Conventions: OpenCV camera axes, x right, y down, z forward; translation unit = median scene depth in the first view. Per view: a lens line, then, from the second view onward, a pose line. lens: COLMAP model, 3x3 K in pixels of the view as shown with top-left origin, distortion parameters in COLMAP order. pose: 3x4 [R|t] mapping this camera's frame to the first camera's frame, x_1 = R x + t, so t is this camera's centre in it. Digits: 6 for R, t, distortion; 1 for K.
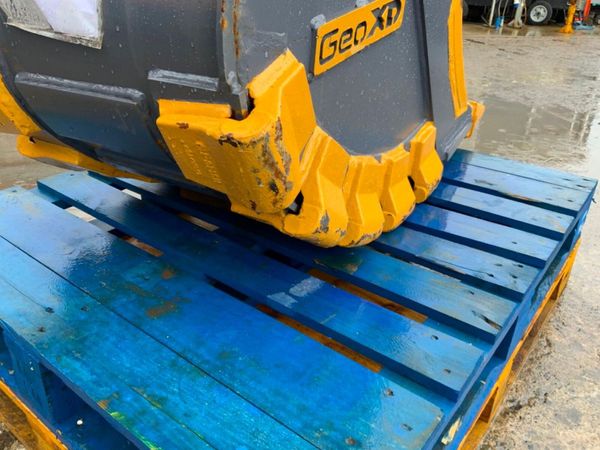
lens RADIAL K [[495.9, 0, 301.3], [0, 495.9, 226.6], [0, 0, 1]] dist [0.118631, -0.230035]
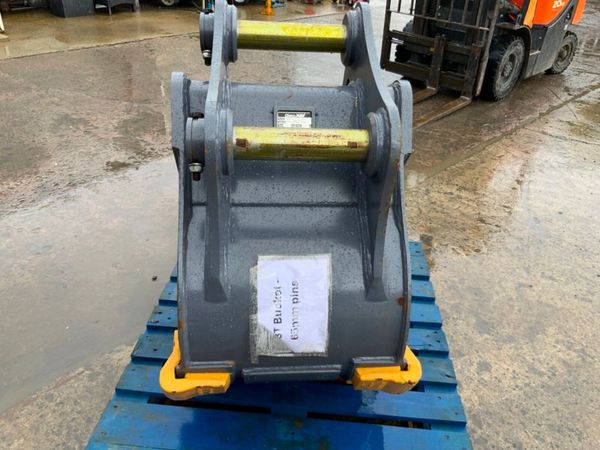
lens RADIAL K [[495.9, 0, 301.3], [0, 495.9, 226.6], [0, 0, 1]] dist [0.118631, -0.230035]
pose [[0.832213, -0.283480, 0.476509, -1.021033], [0.233494, 0.958678, 0.162535, -0.949257], [-0.502894, -0.024002, 0.864015, -0.525995]]
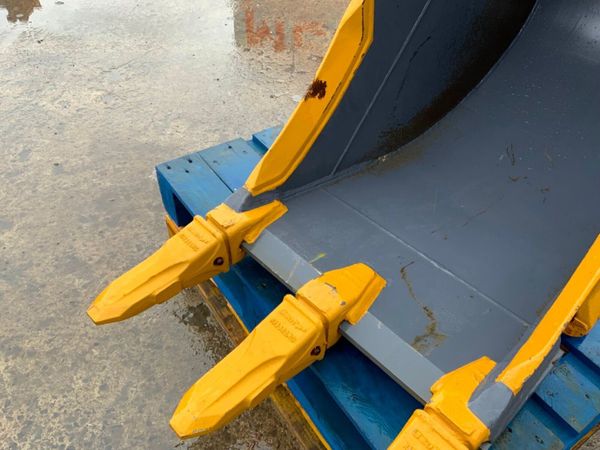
lens RADIAL K [[497.3, 0, 296.1], [0, 497.3, 228.2], [0, 0, 1]] dist [0.073262, -0.126454]
pose [[-0.948213, -0.255986, 0.188048, 0.202136], [0.092899, 0.342641, 0.934862, -1.733720], [-0.303745, 0.903918, -0.301116, 2.406676]]
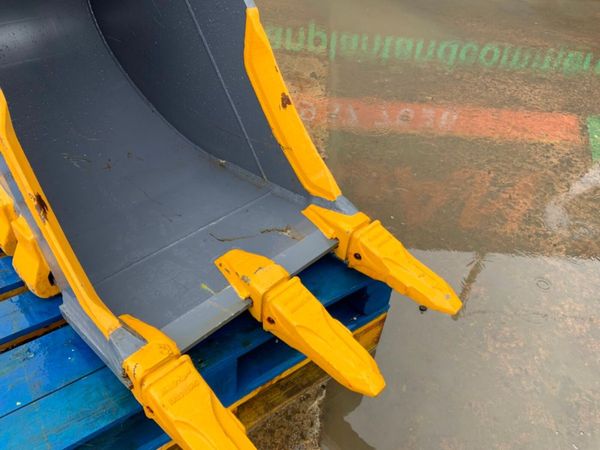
lens RADIAL K [[495.9, 0, 301.3], [0, 495.9, 226.6], [0, 0, 1]] dist [0.118631, -0.230035]
pose [[-0.256305, 0.580672, -0.772740, 1.282840], [-0.518155, 0.592336, 0.616971, -1.575291], [0.815980, 0.558532, 0.149060, 1.974223]]
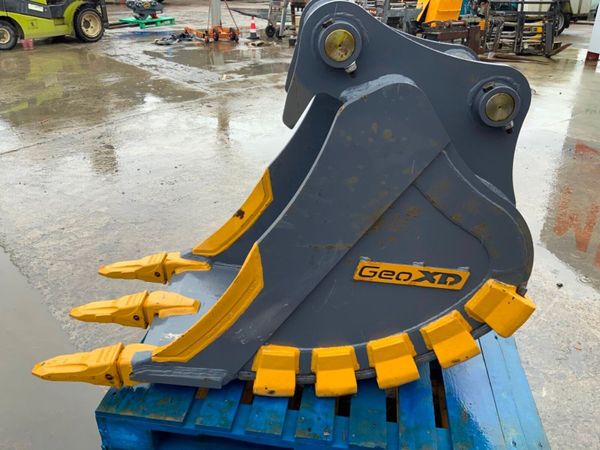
lens RADIAL K [[495.9, 0, 301.3], [0, 495.9, 226.6], [0, 0, 1]] dist [0.118631, -0.230035]
pose [[-0.486395, -0.435781, 0.757308, -1.626284], [0.379363, 0.675455, 0.632333, -2.026275], [-0.787086, 0.594858, -0.163218, 1.833190]]
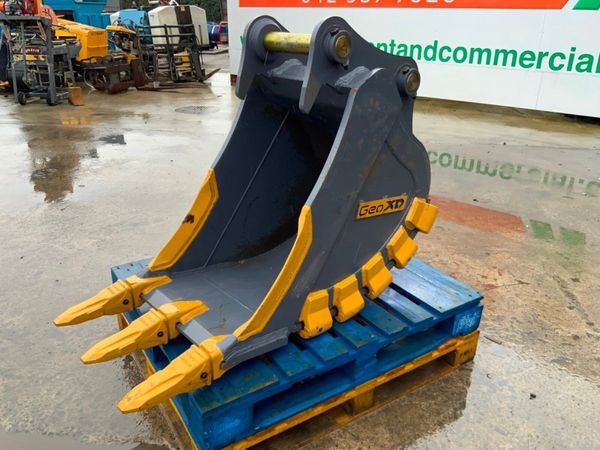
lens RADIAL K [[501.2, 0, 300.0], [0, 501.2, 225.0], [0, 0, 1]] dist [0.046665, -0.093340]
pose [[-0.942333, -0.173426, 0.286238, -0.867228], [0.110482, 0.646123, 0.755195, -2.563824], [-0.315915, 0.743269, -0.589702, 3.086980]]
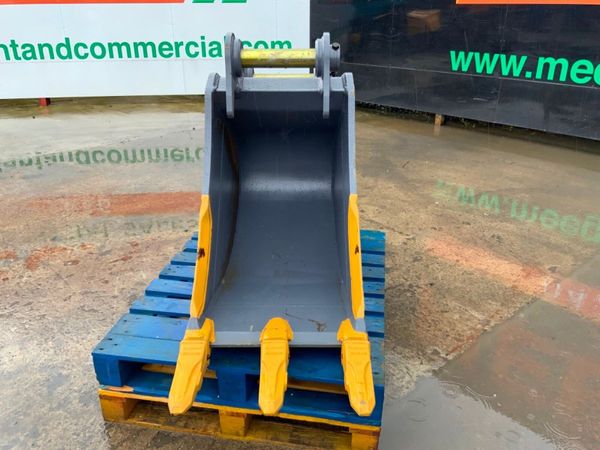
lens RADIAL K [[497.3, 0, 296.1], [0, 497.3, 228.2], [0, 0, 1]] dist [0.073262, -0.126454]
pose [[-0.881737, 0.162822, -0.442752, 1.189658], [-0.241993, 0.649534, 0.720794, -2.628096], [0.404944, 0.742694, -0.533317, 3.101840]]
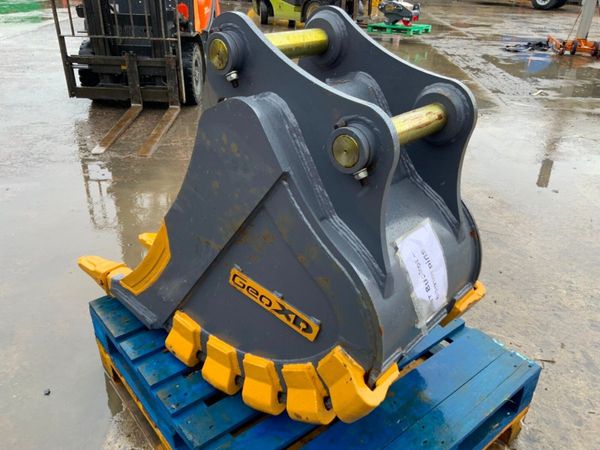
lens RADIAL K [[497.3, 0, 296.1], [0, 497.3, 228.2], [0, 0, 1]] dist [0.073262, -0.126454]
pose [[0.227202, -0.486894, 0.843394, -1.841319], [0.430212, 0.827135, 0.361614, -1.401111], [-0.873669, 0.280679, 0.397394, 0.469382]]
